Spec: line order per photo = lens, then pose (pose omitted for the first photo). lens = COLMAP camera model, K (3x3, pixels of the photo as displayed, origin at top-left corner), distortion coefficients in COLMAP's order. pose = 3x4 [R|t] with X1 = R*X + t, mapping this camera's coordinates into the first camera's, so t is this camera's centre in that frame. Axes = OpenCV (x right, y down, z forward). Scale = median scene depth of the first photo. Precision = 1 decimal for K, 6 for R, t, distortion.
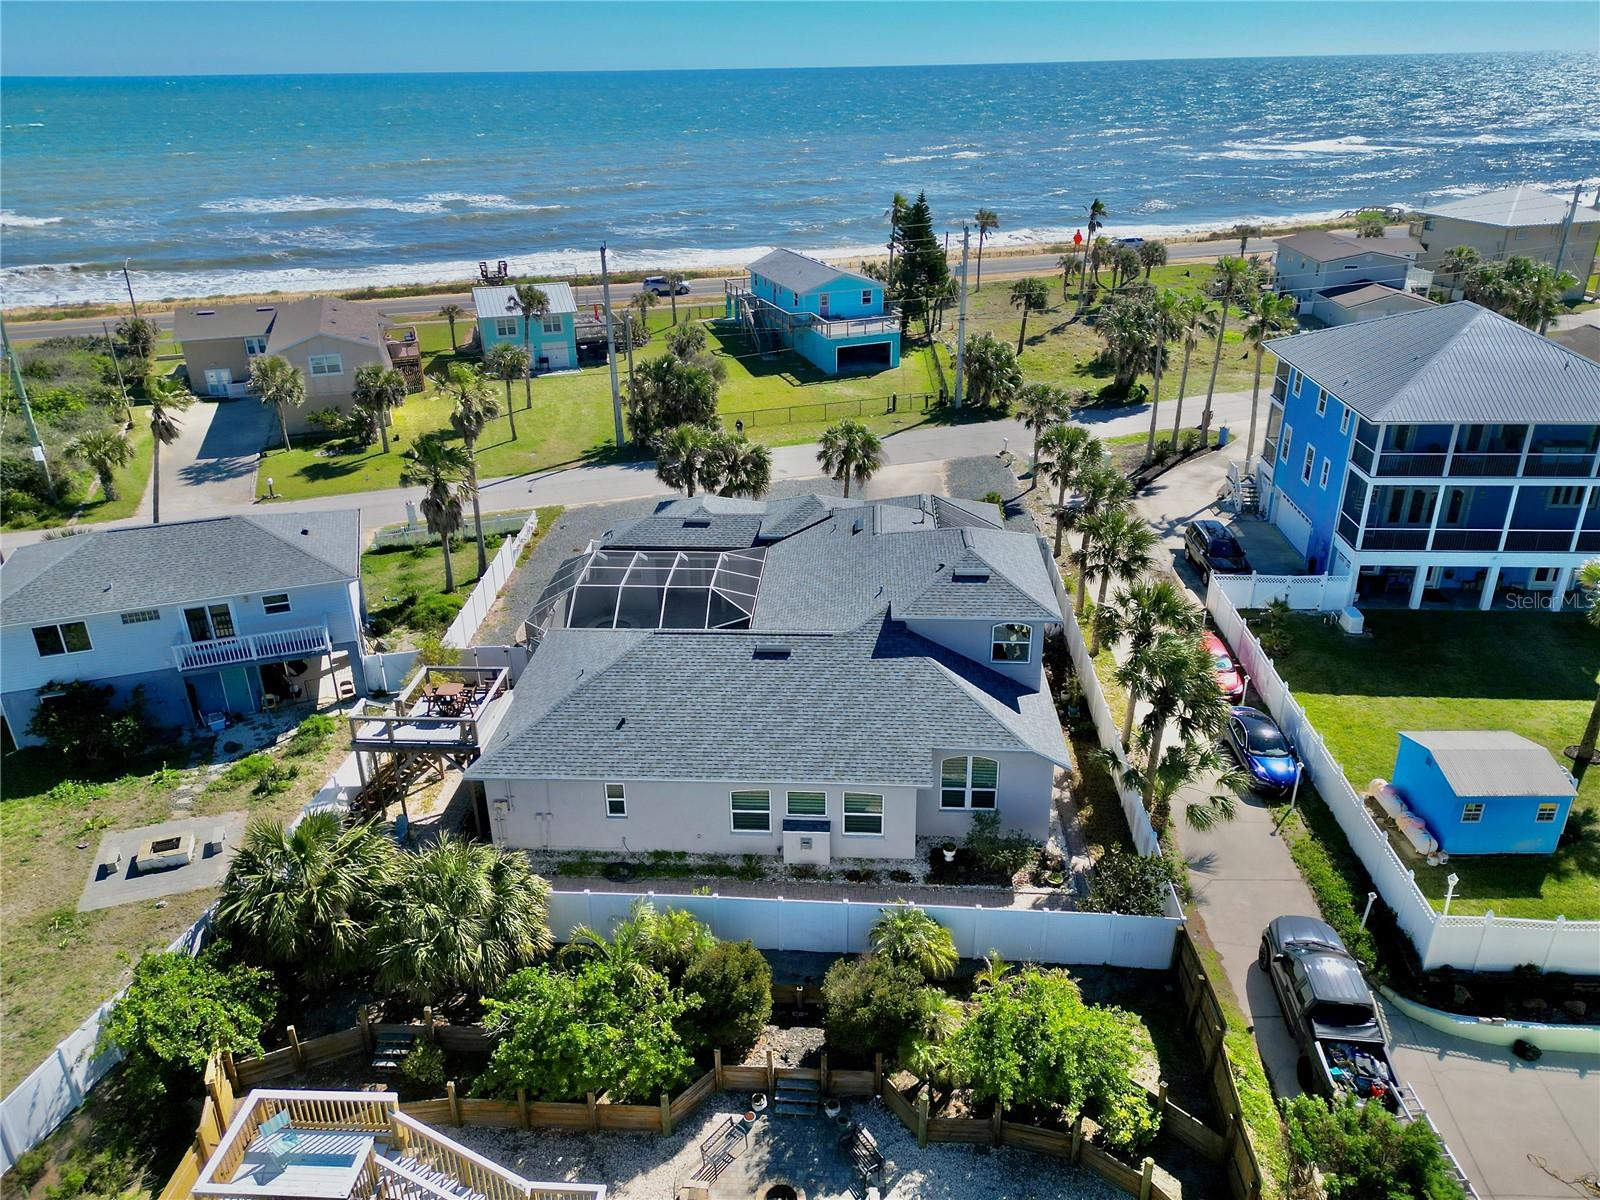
lens RADIAL K [[1139.2, 0, 800.0], [0, 1139.2, 600.0], [0, 0, 1]] dist [0.094413, -0.181027]
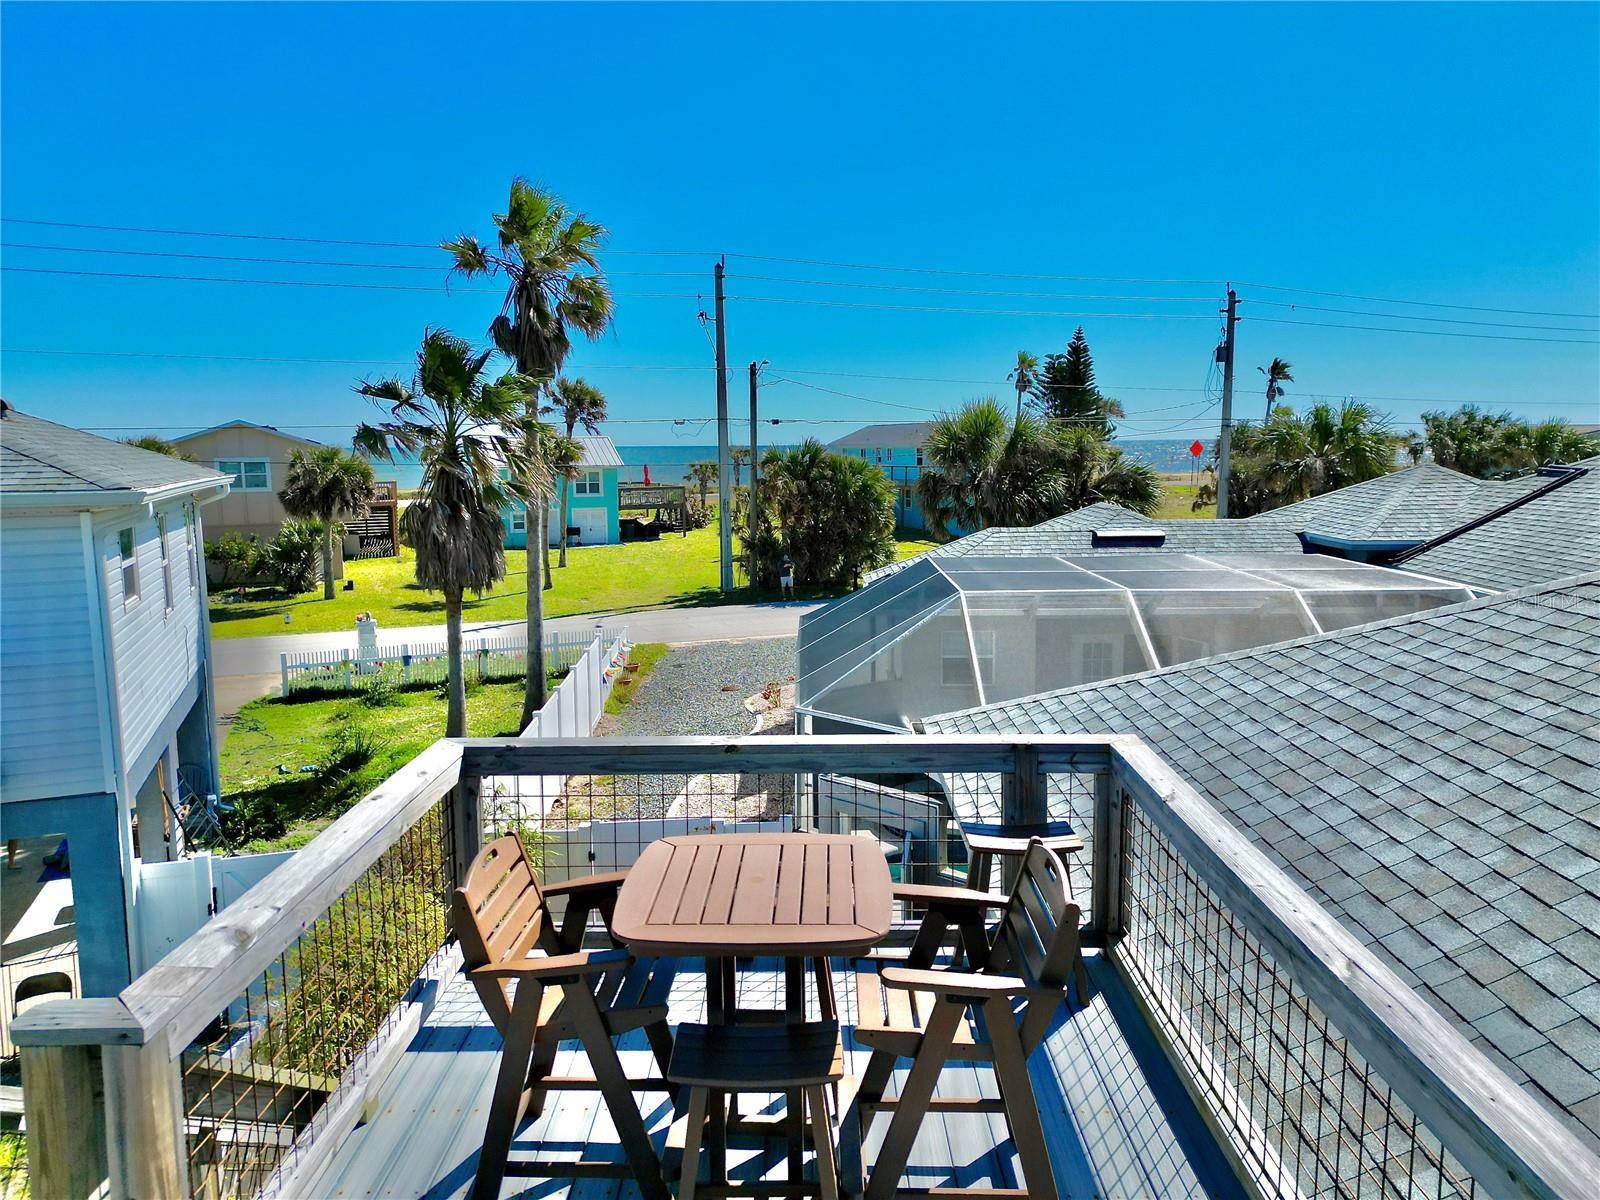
lens RADIAL K [[1111.1, 0, 790.2], [0, 1111.1, 596.7], [0, 0, 1]] dist [0.055874, -0.043155]
pose [[0.999084, -0.003930, 0.042608, -0.302334], [0.016377, 0.955071, -0.295923, 0.081878], [-0.039531, 0.296350, 0.954261, 0.901160]]
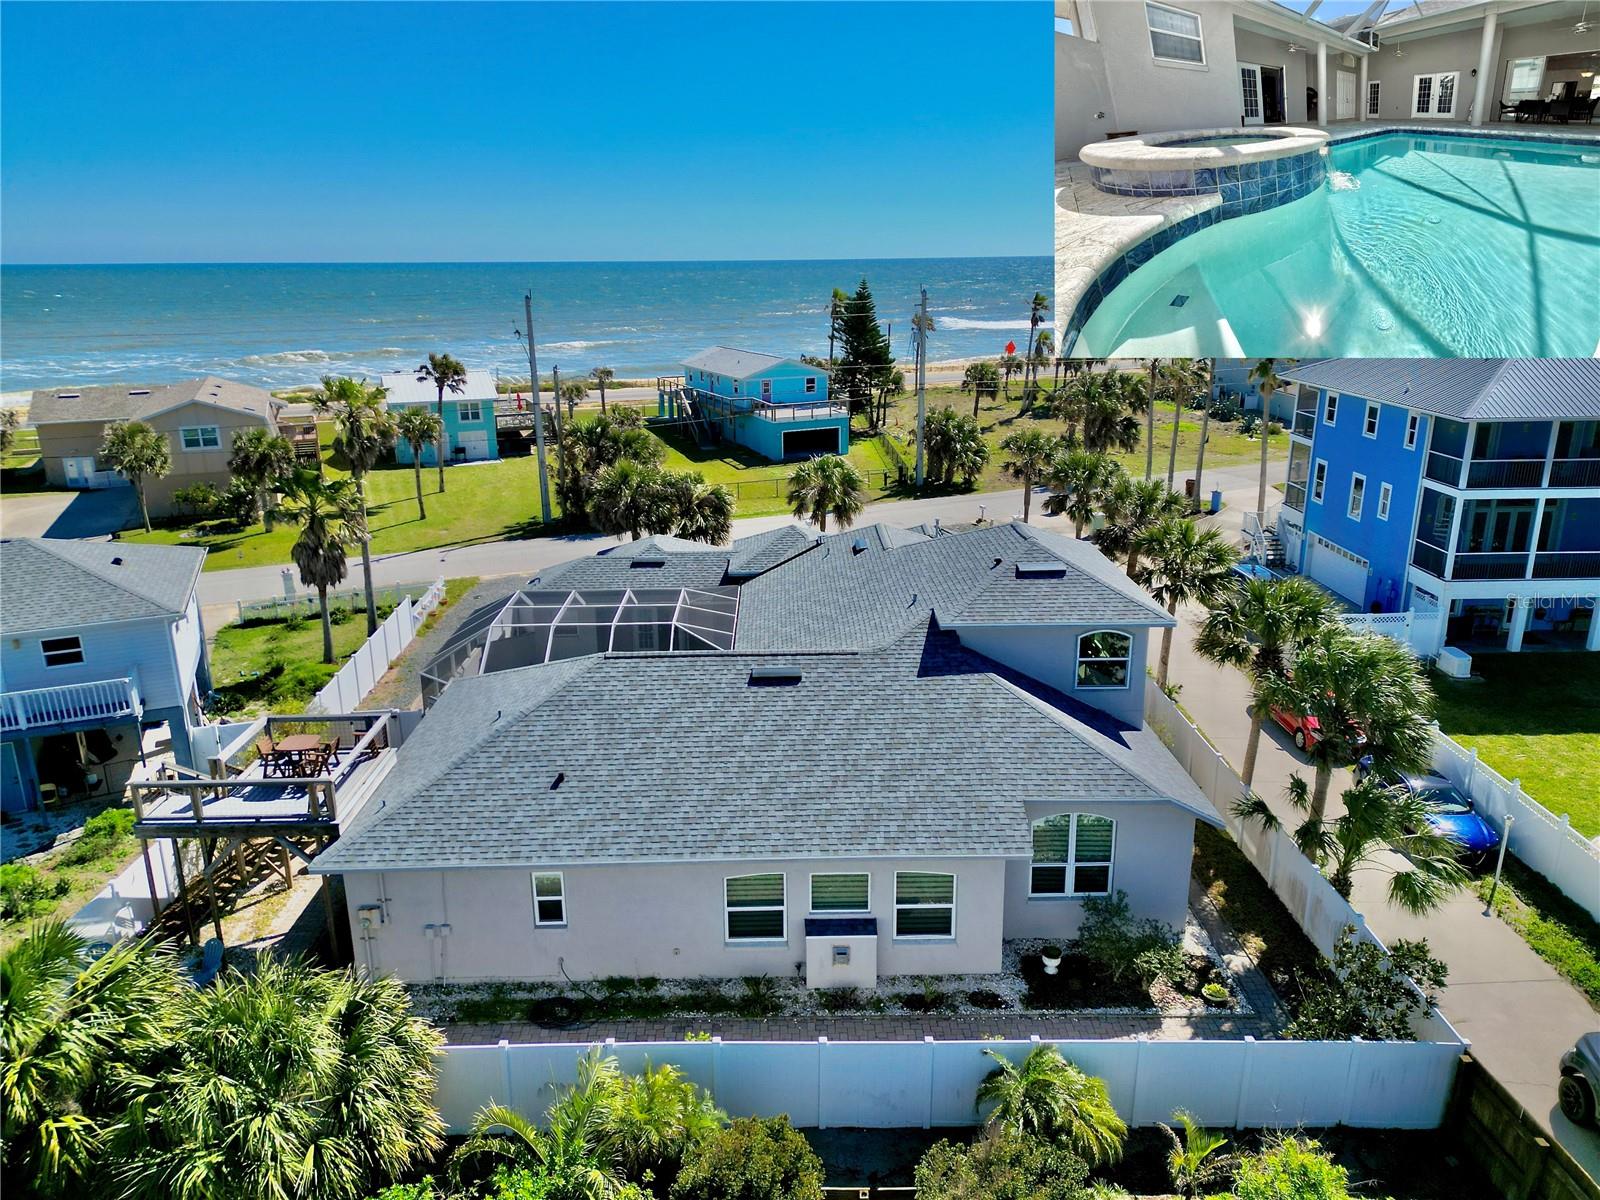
lens RADIAL K [[1106.0, 0, 795.4], [0, 1106.0, 596.5], [0, 0, 1]] dist [0.056888, -0.048792]
pose [[0.997219, -0.019365, 0.071961, -0.059981], [0.029285, 0.989795, -0.139456, 0.091777], [-0.068526, 0.141175, 0.987610, 0.320174]]
